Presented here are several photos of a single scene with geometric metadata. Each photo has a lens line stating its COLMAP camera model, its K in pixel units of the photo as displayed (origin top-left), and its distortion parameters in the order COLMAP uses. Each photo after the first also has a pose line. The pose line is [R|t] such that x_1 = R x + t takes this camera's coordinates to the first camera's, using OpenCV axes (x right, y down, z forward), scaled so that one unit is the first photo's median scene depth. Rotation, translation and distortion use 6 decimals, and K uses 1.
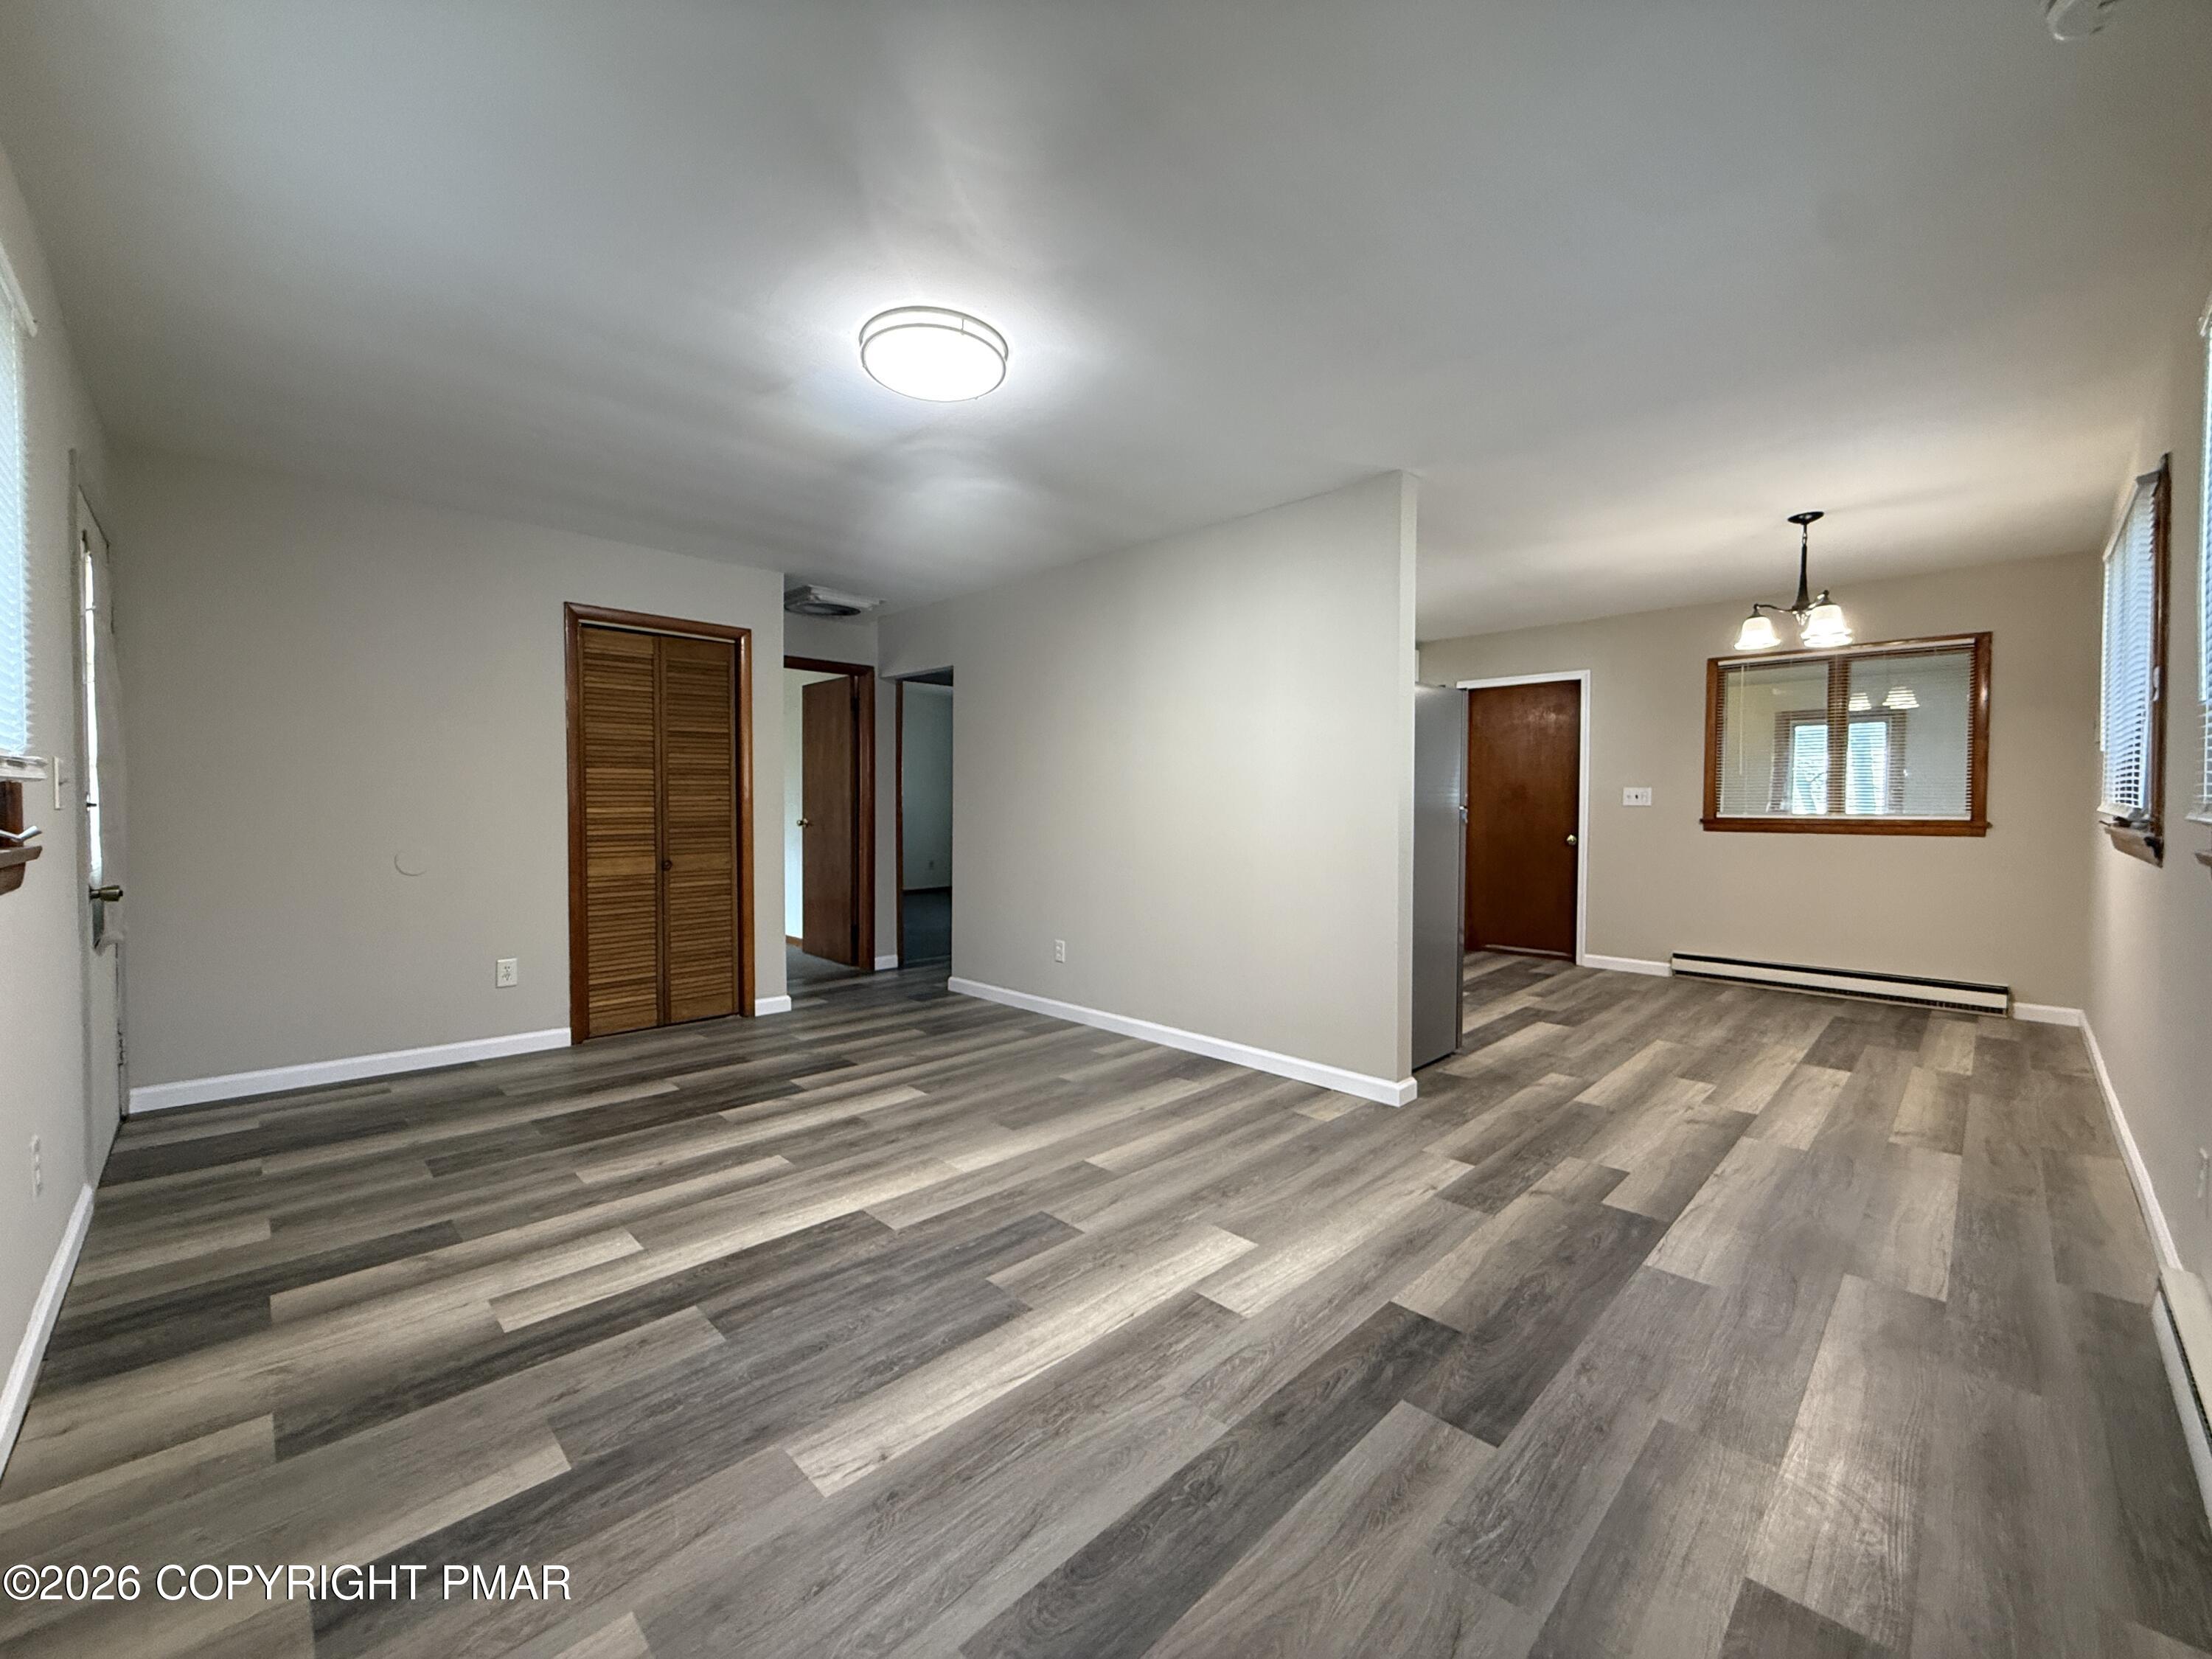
lens RADIAL K [[886.5, 0, 1097.7], [0, 886.5, 824.9], [0, 0, 1]] dist [-0.006522, 0.000590]
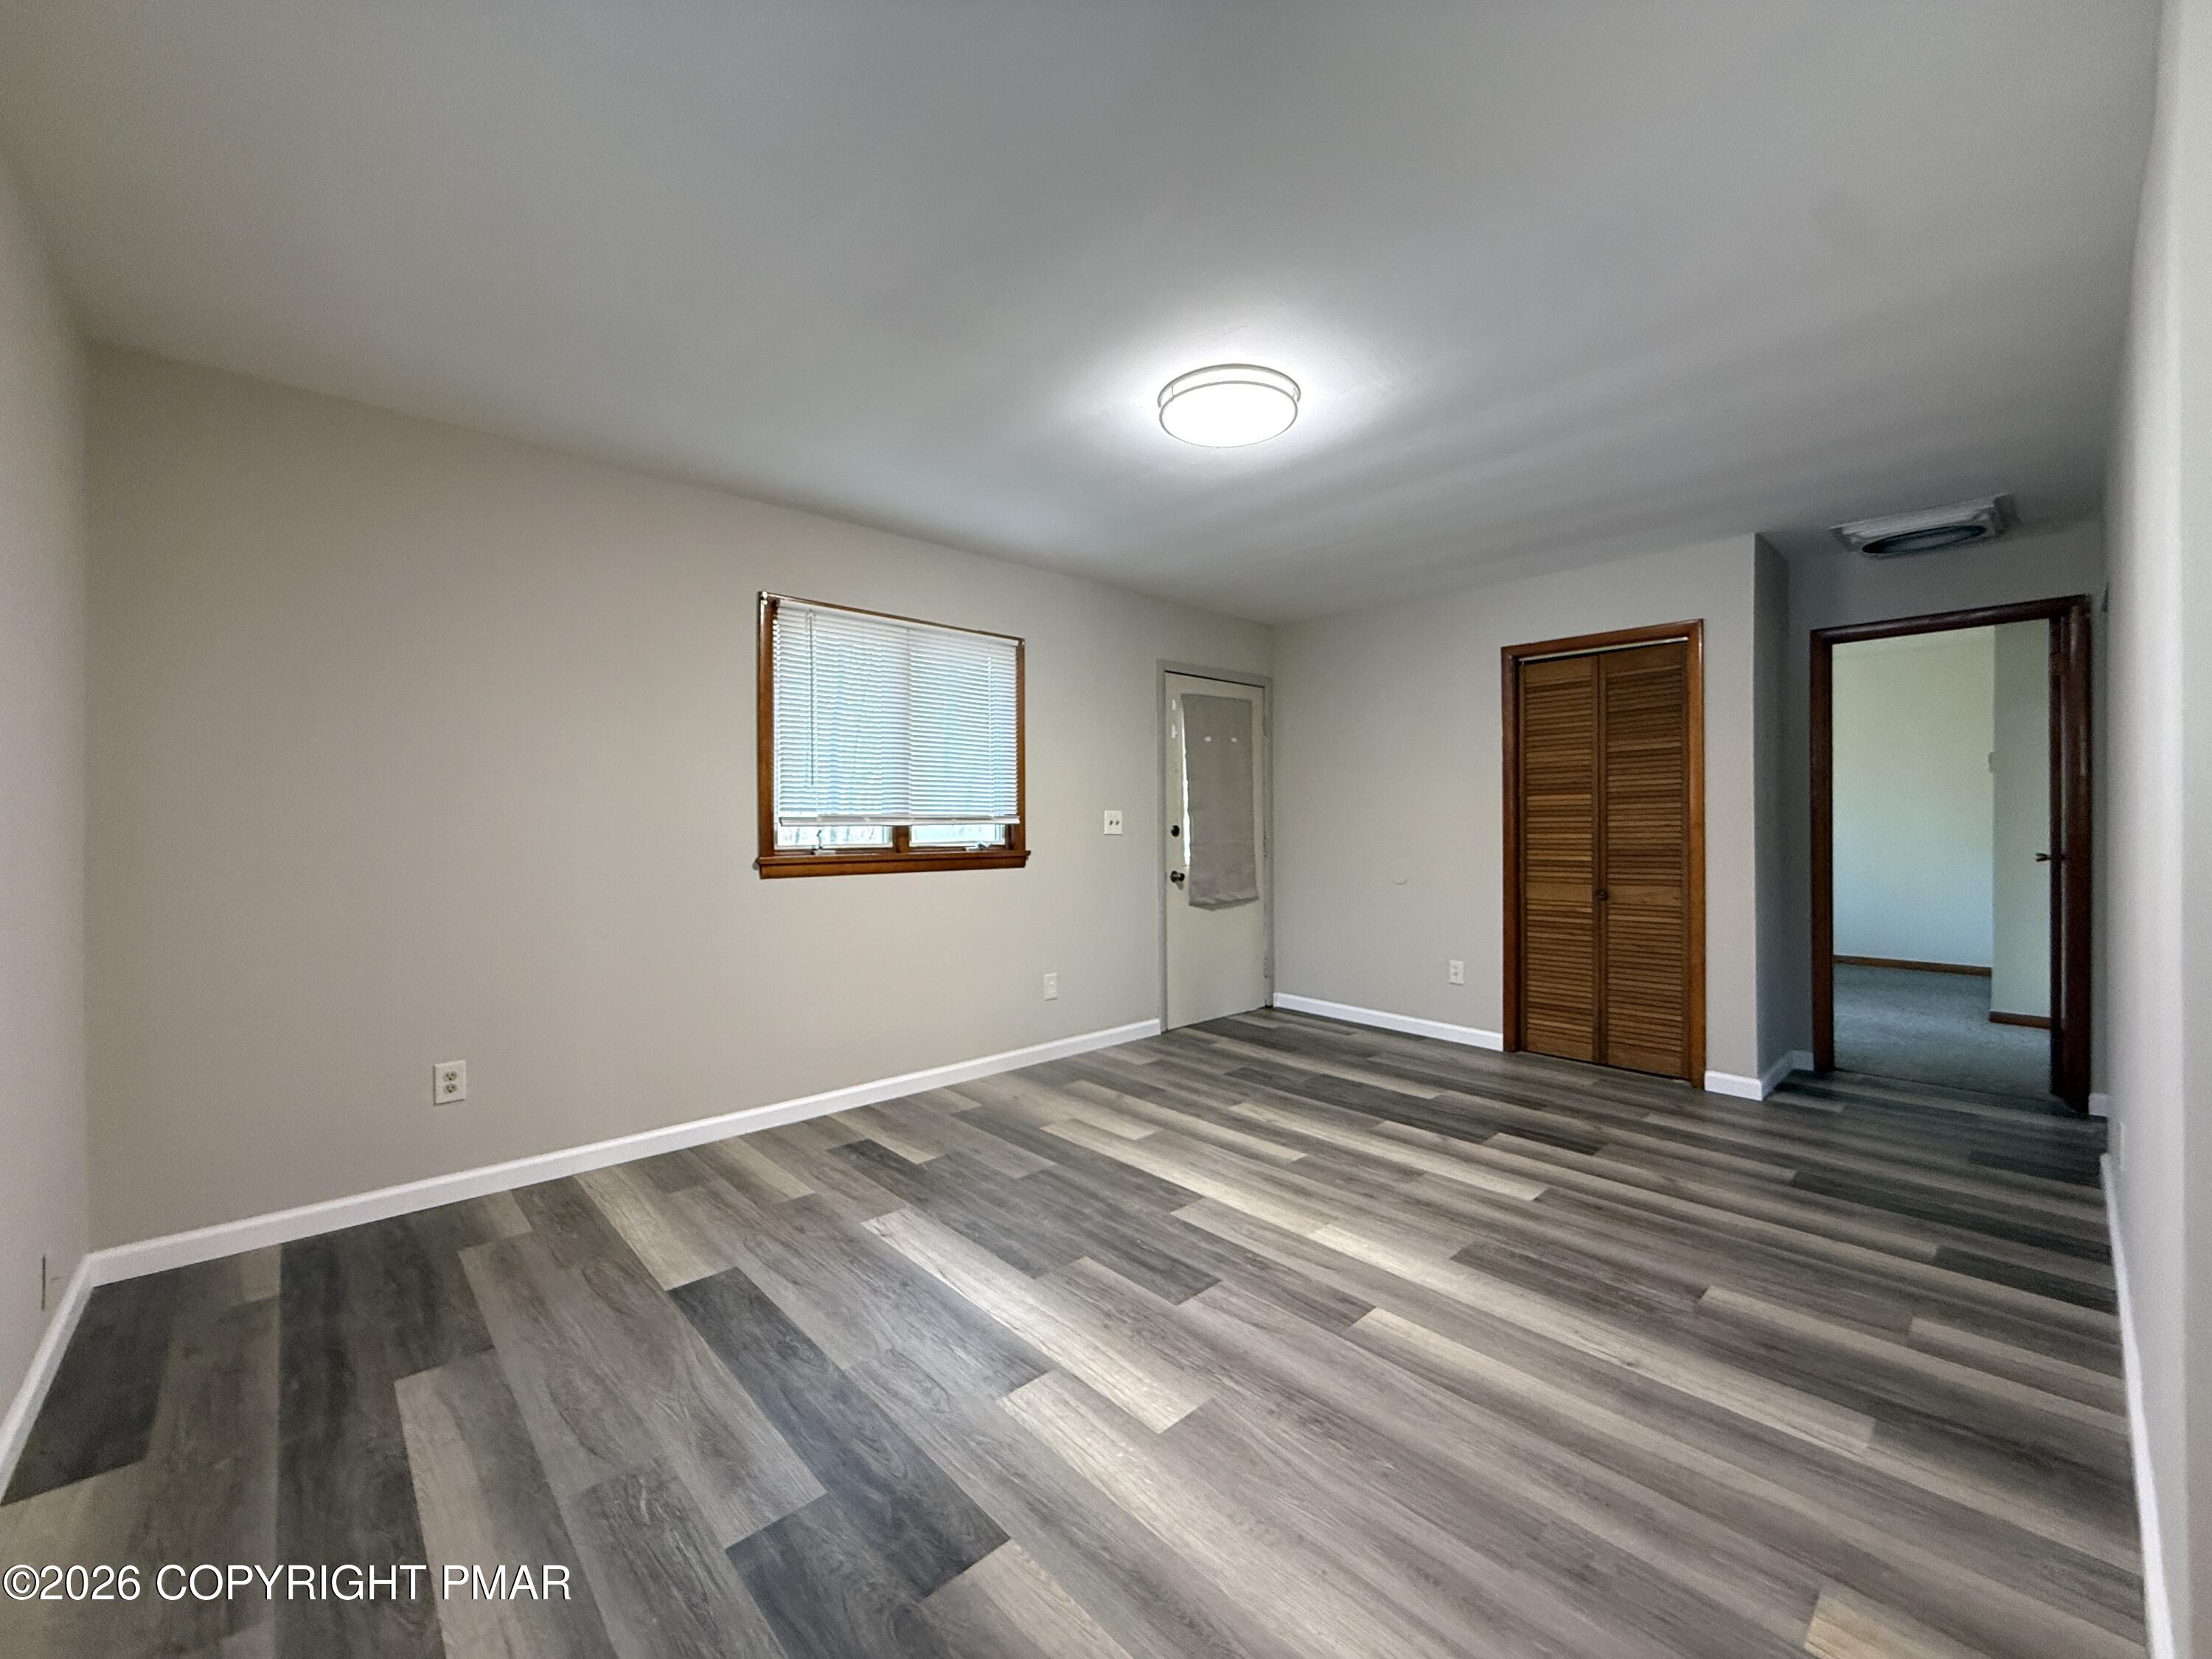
lens RADIAL K [[886.5, 0, 1098.0], [0, 886.5, 825.3], [0, 0, 1]] dist [-0.006522, 0.000590]
pose [[-0.034356, 0.002378, -0.999407, 0.757035], [-0.019637, 0.999803, 0.003053, -0.033814], [0.999217, 0.019730, -0.034302, 0.783609]]
